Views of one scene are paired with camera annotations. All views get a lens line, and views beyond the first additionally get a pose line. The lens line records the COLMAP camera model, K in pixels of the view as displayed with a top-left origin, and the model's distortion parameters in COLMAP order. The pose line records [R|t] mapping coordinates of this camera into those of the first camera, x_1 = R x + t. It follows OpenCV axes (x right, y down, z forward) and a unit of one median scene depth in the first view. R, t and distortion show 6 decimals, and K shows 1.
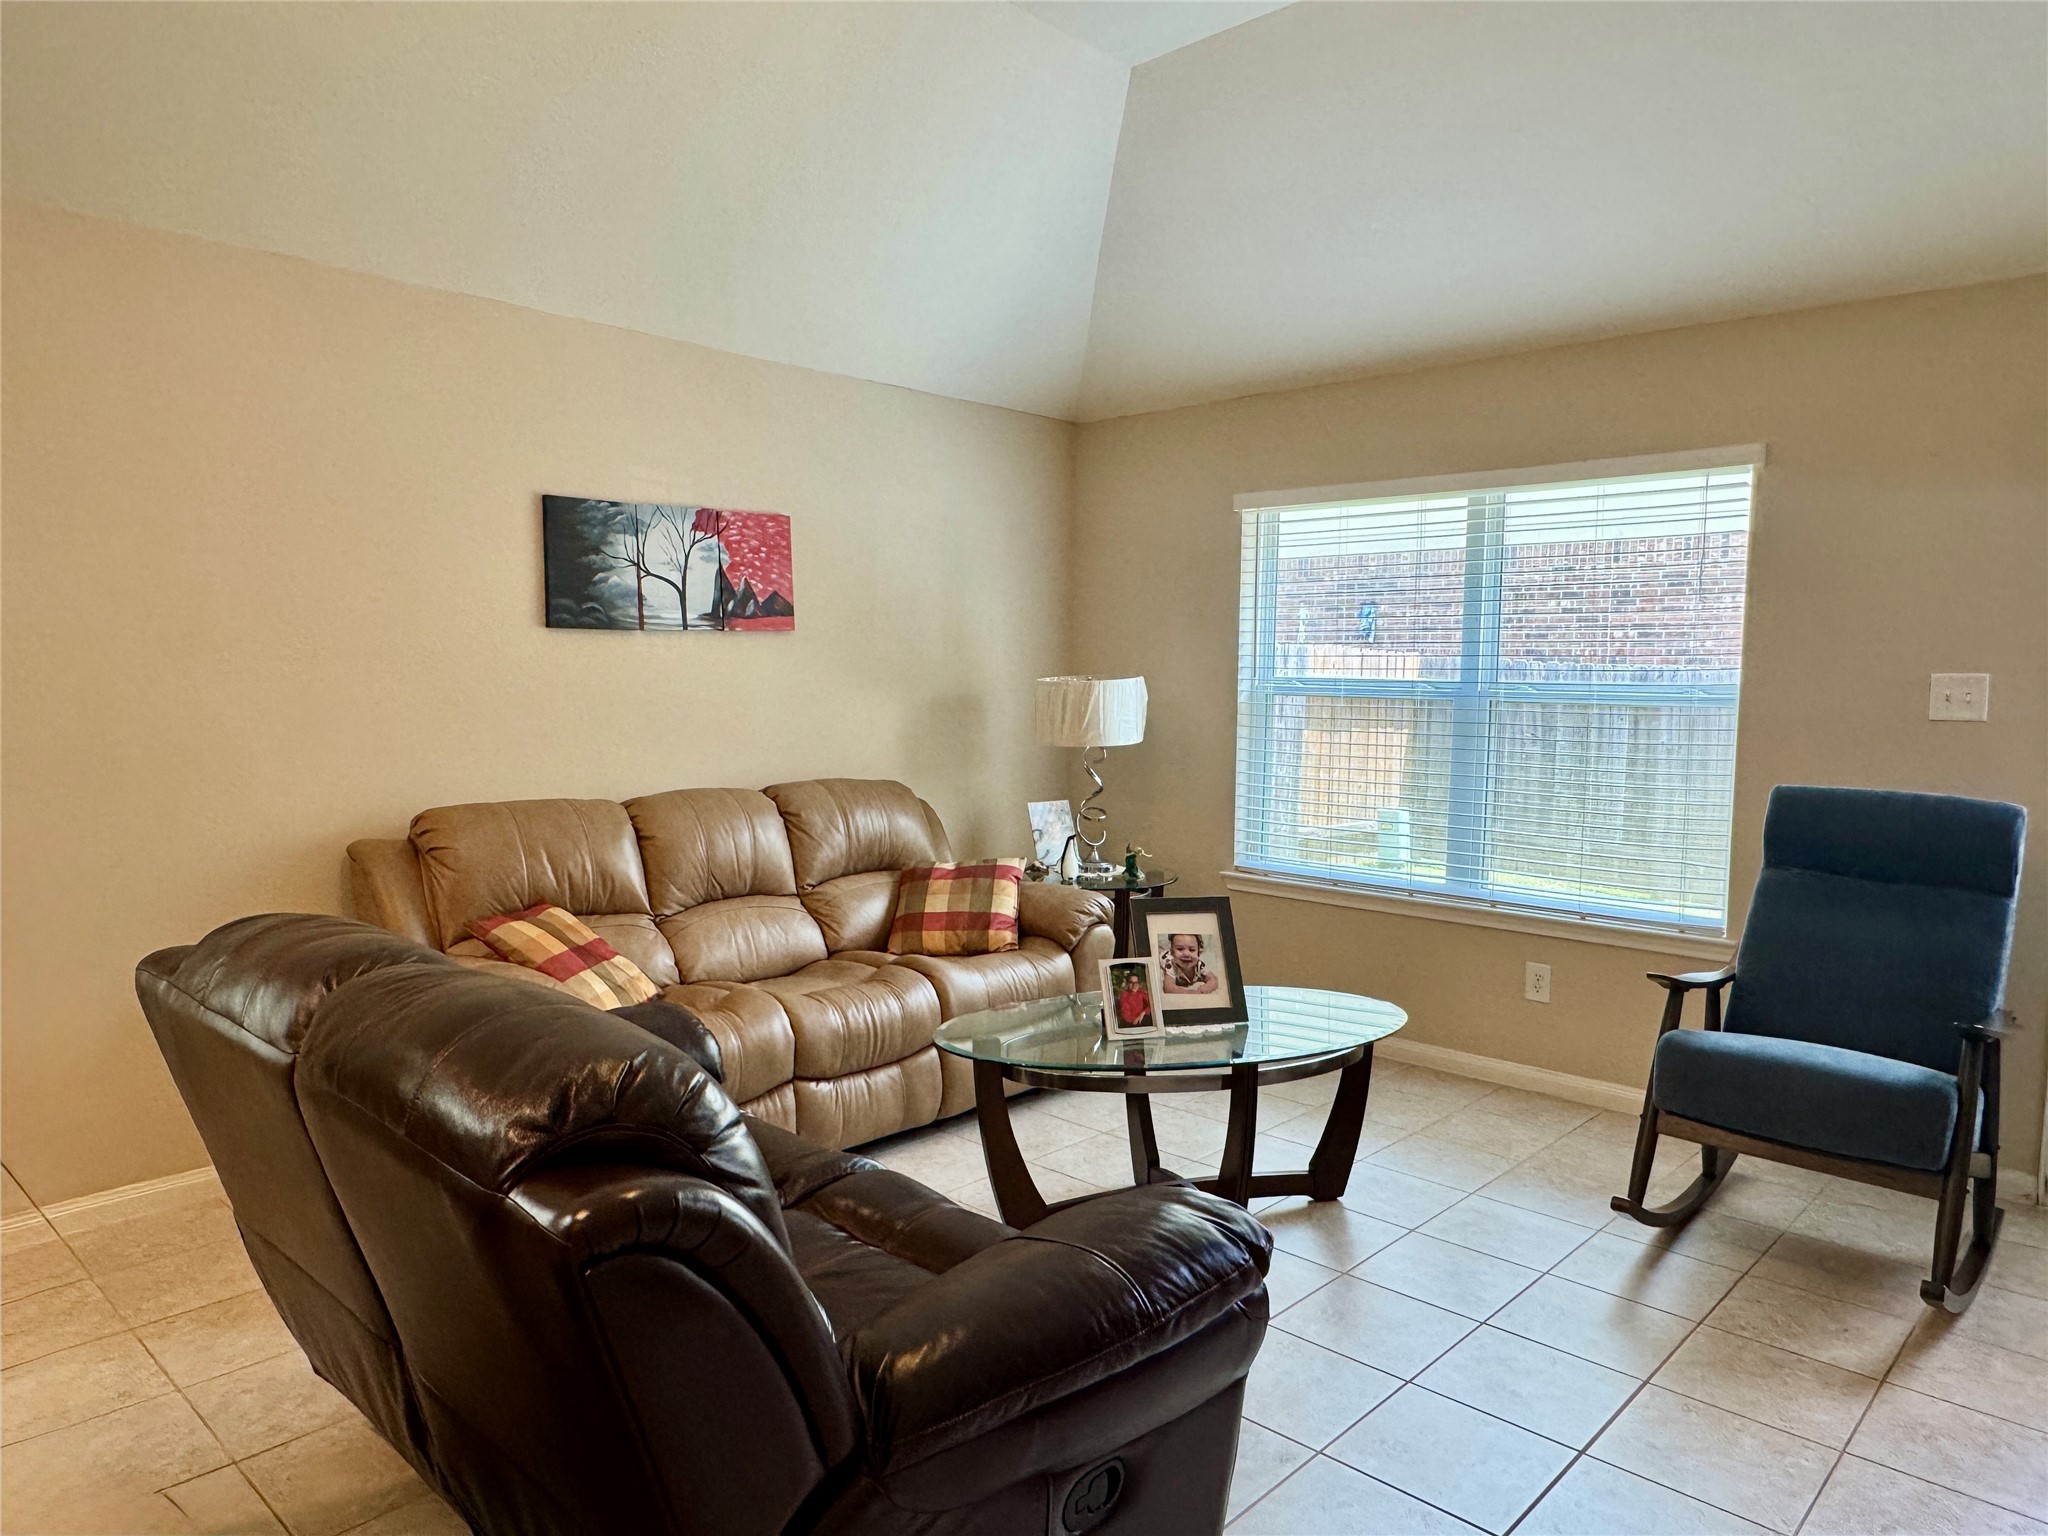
lens RADIAL K [[1336.3, 0, 1024.0], [0, 1336.3, 768.0], [0, 0, 1]] dist [-0.003442, 0.003486]
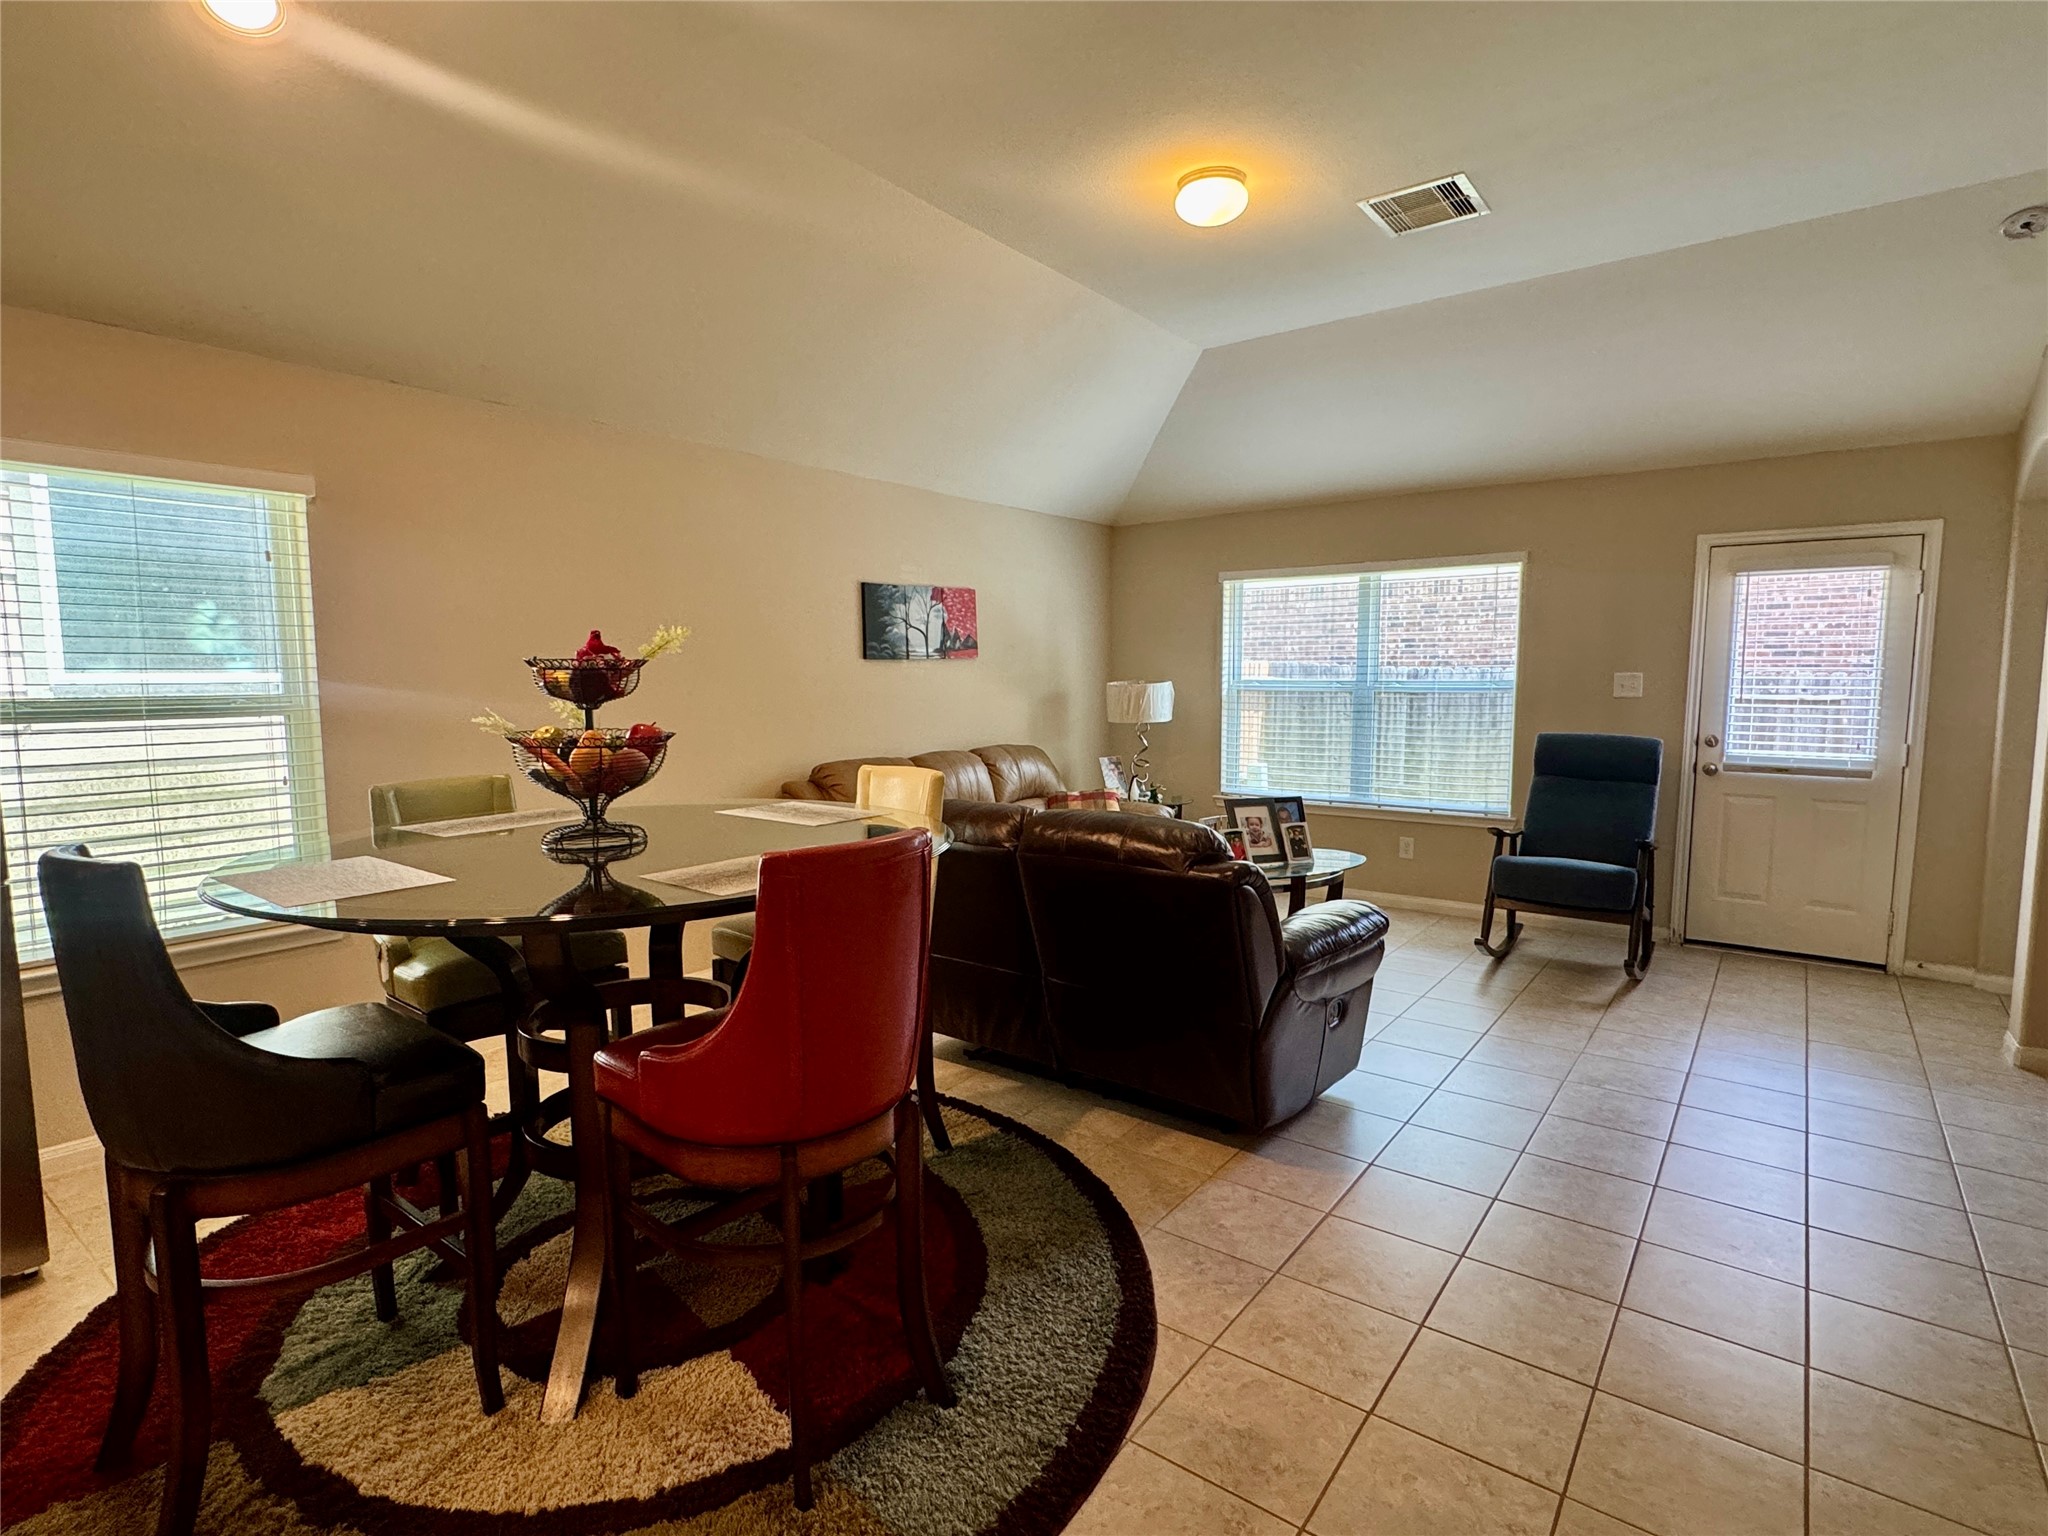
lens RADIAL K [[1027.9, 0, 1024.0], [0, 1027.9, 768.0], [0, 0, 1]] dist [-0.000580, -0.000301]
pose [[0.993815, -0.026418, 0.107861, -0.284734], [0.024438, 0.999508, 0.019638, 0.013979], [-0.108326, -0.016881, 0.993972, -0.330820]]
